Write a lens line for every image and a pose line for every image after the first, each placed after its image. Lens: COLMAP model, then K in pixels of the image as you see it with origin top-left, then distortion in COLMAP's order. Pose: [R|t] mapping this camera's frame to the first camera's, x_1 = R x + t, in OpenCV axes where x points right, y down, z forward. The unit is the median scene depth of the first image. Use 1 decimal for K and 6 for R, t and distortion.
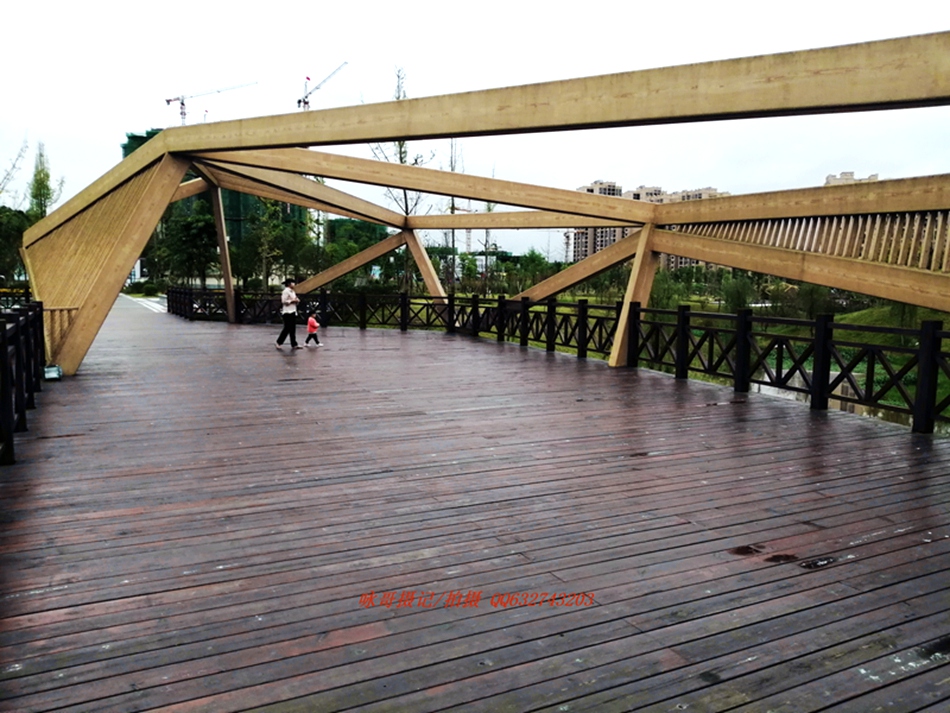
lens RADIAL K [[747.6, 0, 484.6], [0, 747.6, 352.4], [0, 0, 1]] dist [0.040334, -0.075948]
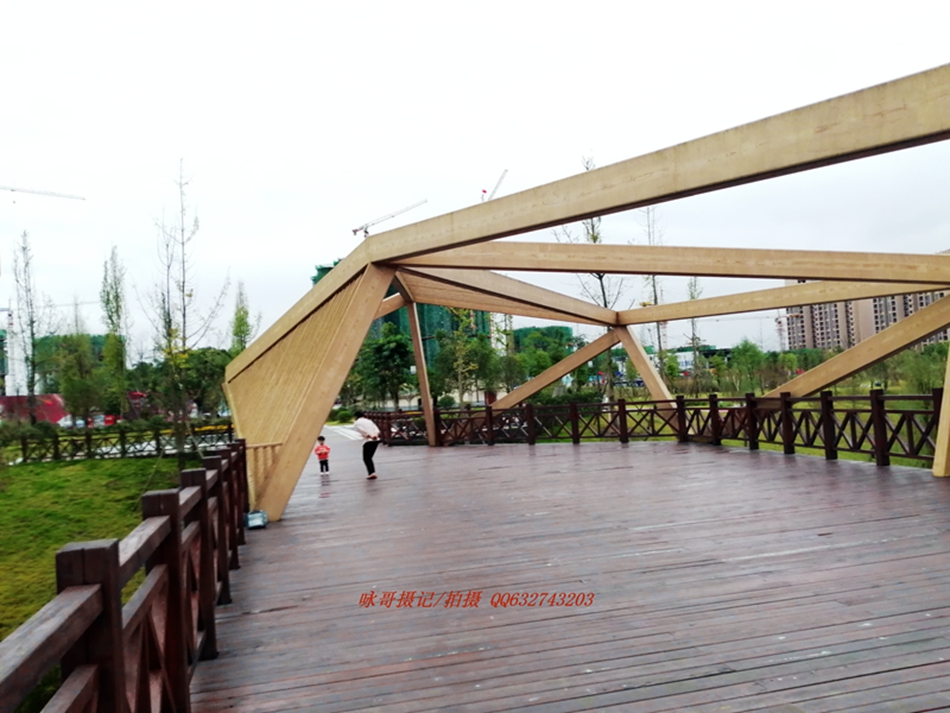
lens RADIAL K [[805.5, 0, 491.5], [0, 805.5, 336.4], [0, 0, 1]] dist [0.047670, -0.094962]
pose [[0.970073, -0.093622, -0.224040, -0.068308], [0.056986, 0.984690, -0.164739, -0.011001], [0.236033, 0.147042, 0.960556, 0.110837]]
